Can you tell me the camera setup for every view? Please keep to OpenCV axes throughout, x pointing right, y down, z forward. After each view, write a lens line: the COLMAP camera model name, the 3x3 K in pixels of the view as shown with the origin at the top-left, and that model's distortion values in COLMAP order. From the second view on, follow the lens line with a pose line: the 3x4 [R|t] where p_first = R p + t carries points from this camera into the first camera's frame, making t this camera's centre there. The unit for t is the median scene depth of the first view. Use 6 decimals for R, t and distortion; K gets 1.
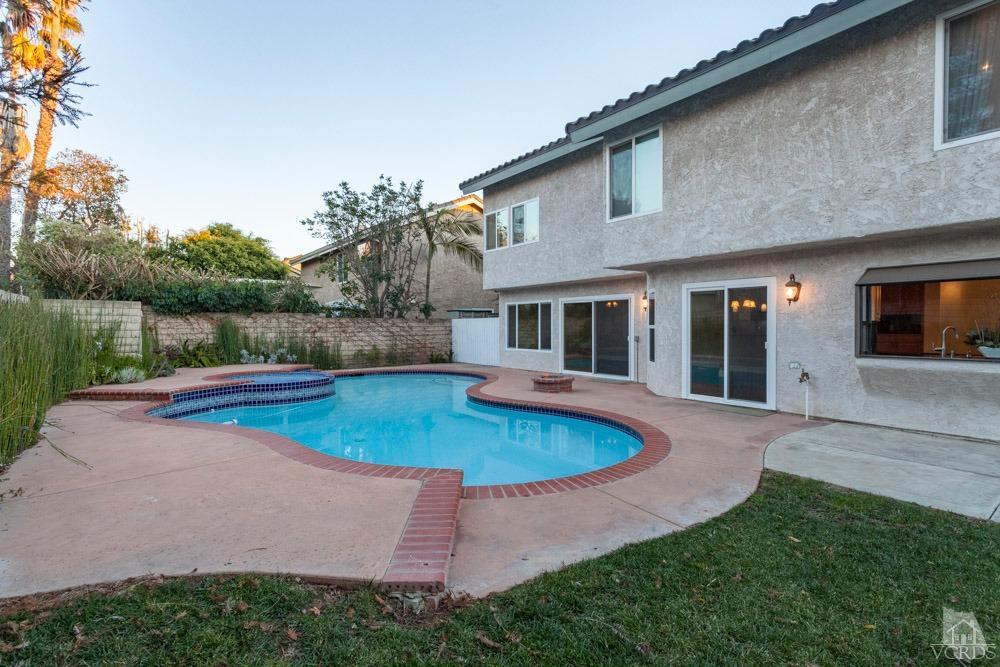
lens RADIAL K [[484.9, 0, 499.0], [0, 484.9, 332.0], [0, 0, 1]] dist [0.001162, 0.002278]
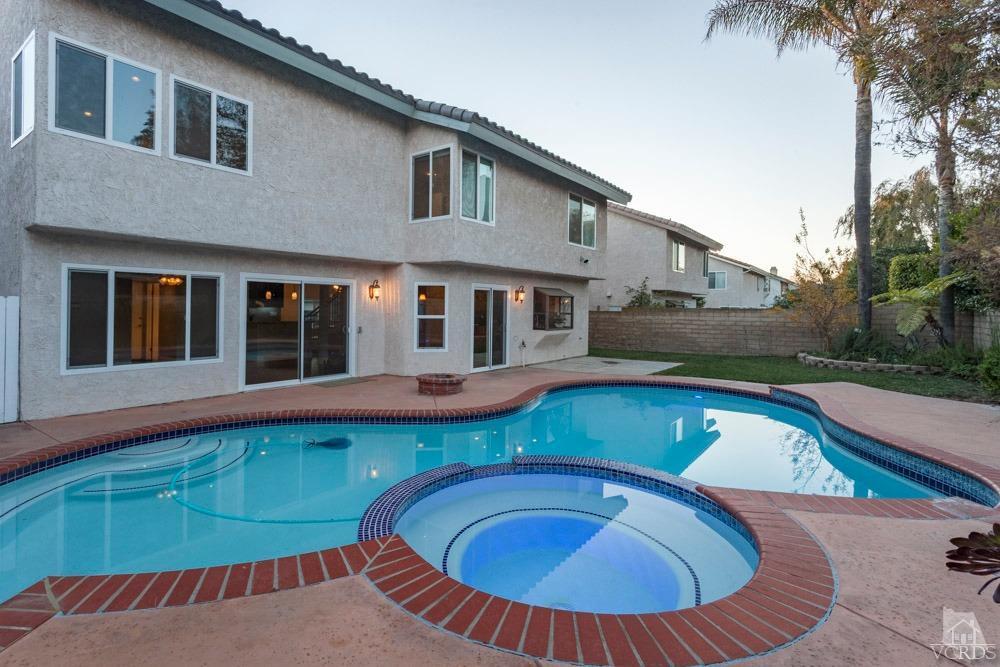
lens RADIAL K [[484.9, 0, 486.2], [0, 484.9, 311.9], [0, 0, 1]] dist [0.001162, 0.002278]
pose [[-0.254308, 0.011641, 0.967053, -0.721329], [0.017750, 0.999815, -0.007368, -0.010808], [-0.966960, 0.015292, -0.254467, 1.085887]]
